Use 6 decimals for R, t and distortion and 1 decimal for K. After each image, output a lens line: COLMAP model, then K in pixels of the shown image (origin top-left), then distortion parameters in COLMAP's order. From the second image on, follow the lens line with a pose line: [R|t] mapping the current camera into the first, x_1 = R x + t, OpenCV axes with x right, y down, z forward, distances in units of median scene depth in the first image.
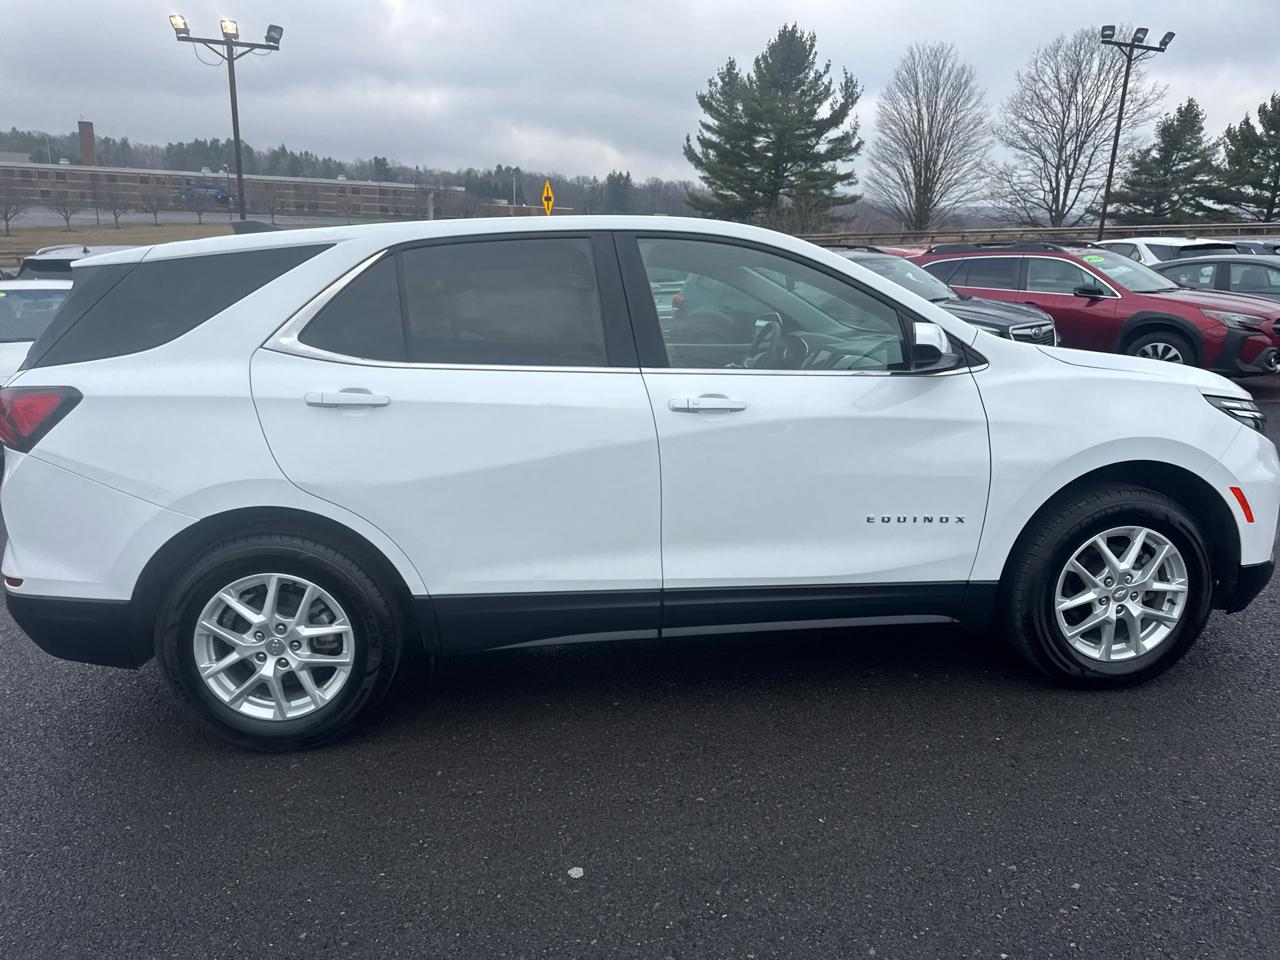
lens RADIAL K [[921.8, 0, 630.4], [0, 921.8, 470.4], [0, 0, 1]] dist [0.029097, -0.025304]
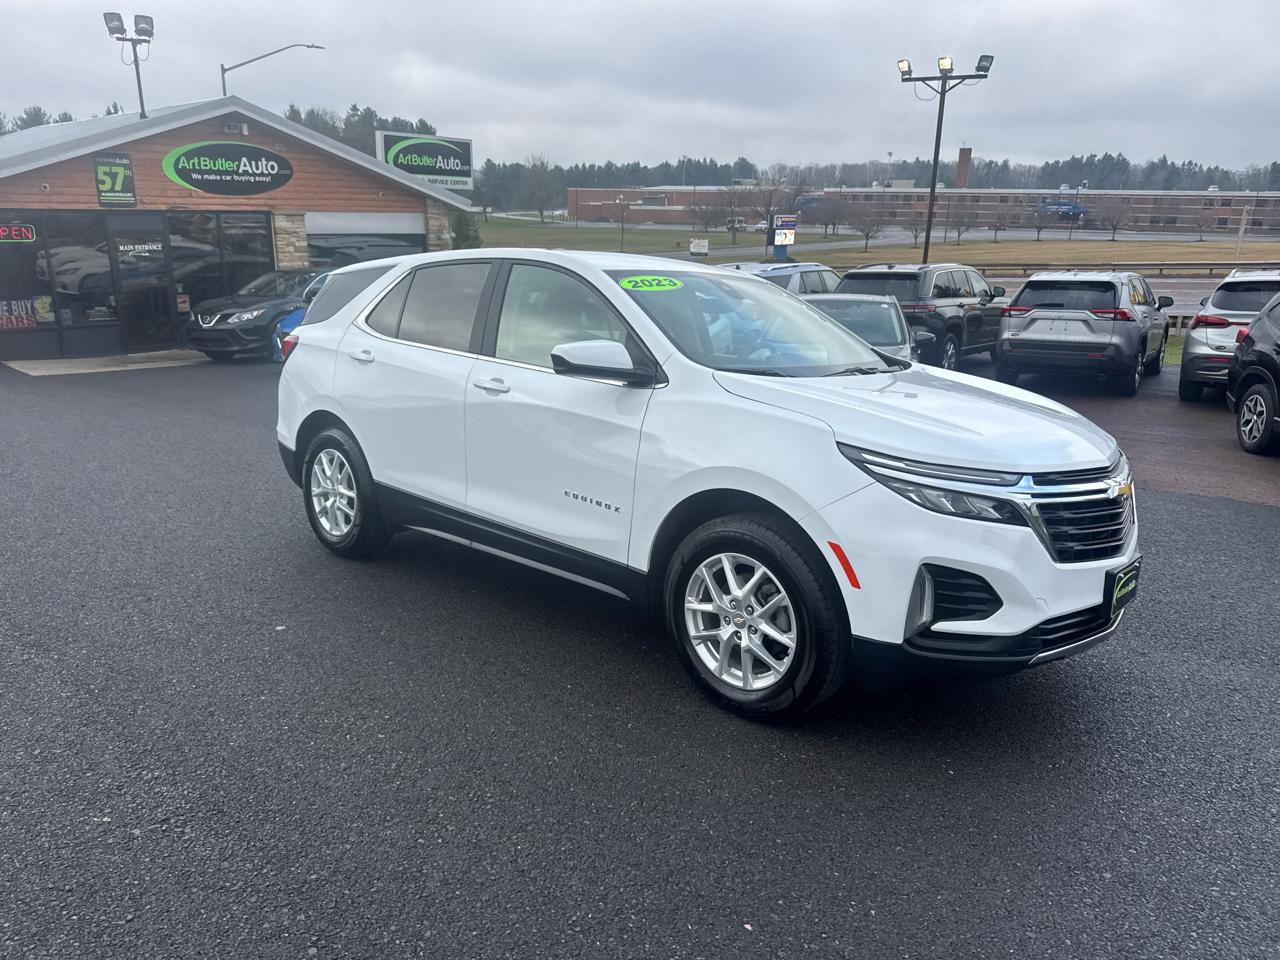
lens RADIAL K [[909.2, 0, 639.6], [0, 909.2, 486.2], [0, 0, 1]] dist [0.067716, -0.074641]
pose [[0.658536, 0.195111, -0.726817, 0.070015], [-0.193983, 0.977179, 0.086560, -0.004729], [0.727118, 0.083988, 0.681355, 0.013038]]
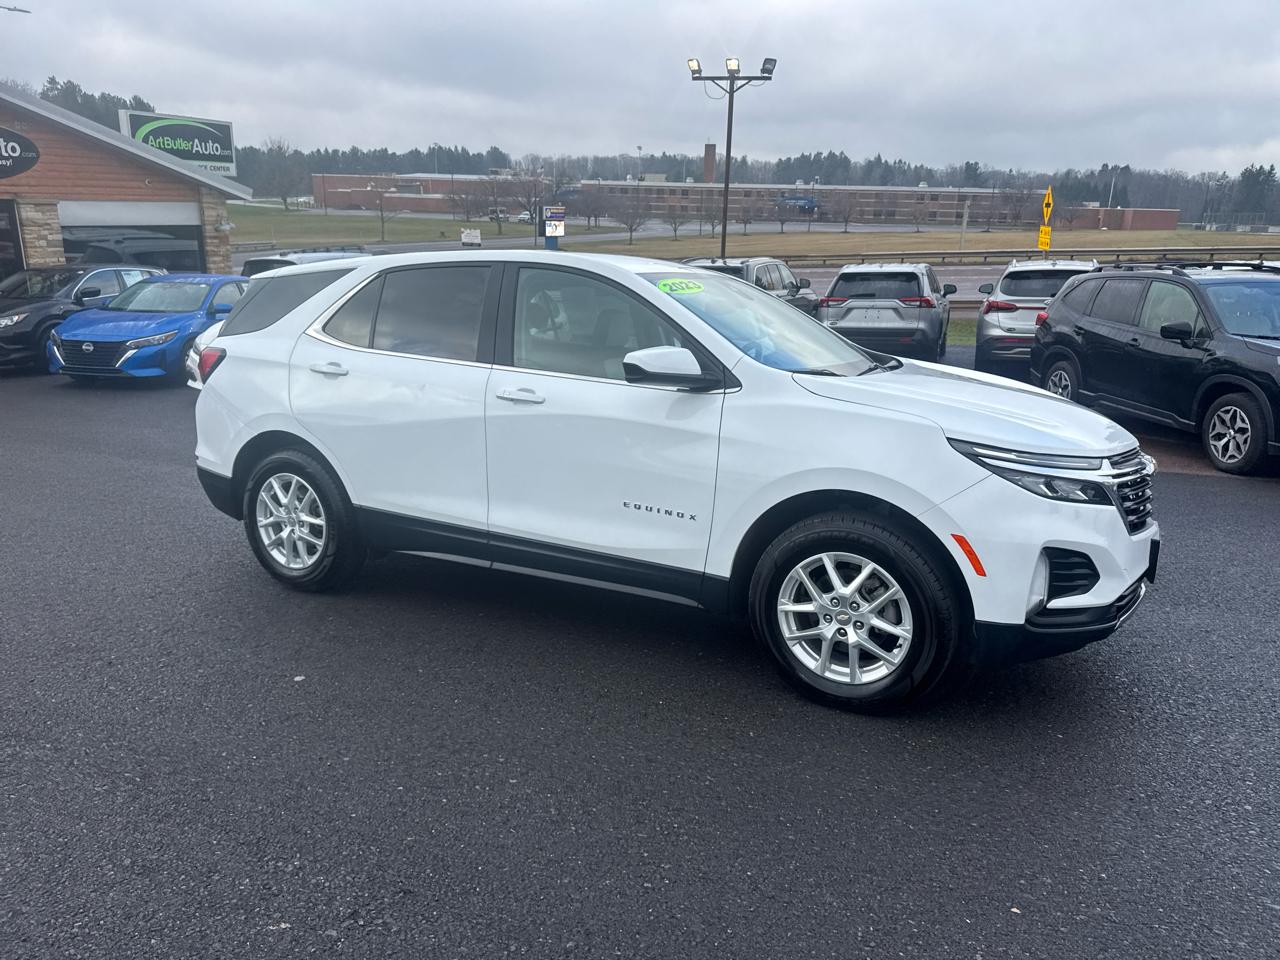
lens RADIAL K [[910.8, 0, 639.7], [0, 910.8, 482.5], [0, 0, 1]] dist [0.083485, -0.096096]
pose [[0.828723, 0.146825, -0.540057, 0.052707], [-0.142954, 0.988497, 0.049377, -0.002153], [0.541094, 0.036284, 0.840179, -0.000140]]
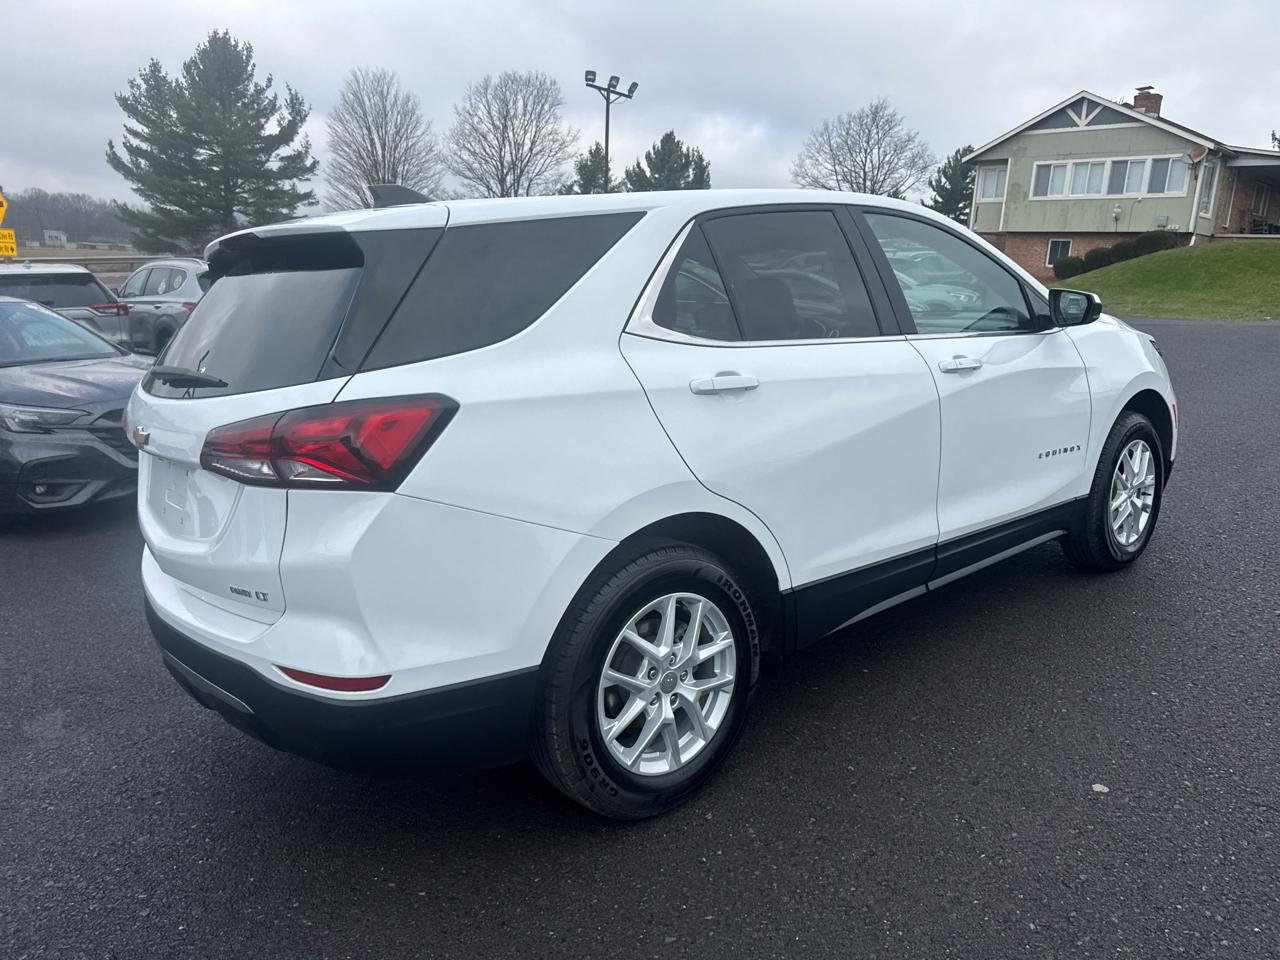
lens RADIAL K [[916.0, 0, 636.8], [0, 916.0, 476.5], [0, 0, 1]] dist [0.058429, -0.065744]
pose [[0.828030, -0.129185, 0.545598, -0.046849], [0.139140, 0.990000, 0.023242, -0.001110], [-0.543145, 0.056669, 0.837725, 0.016664]]
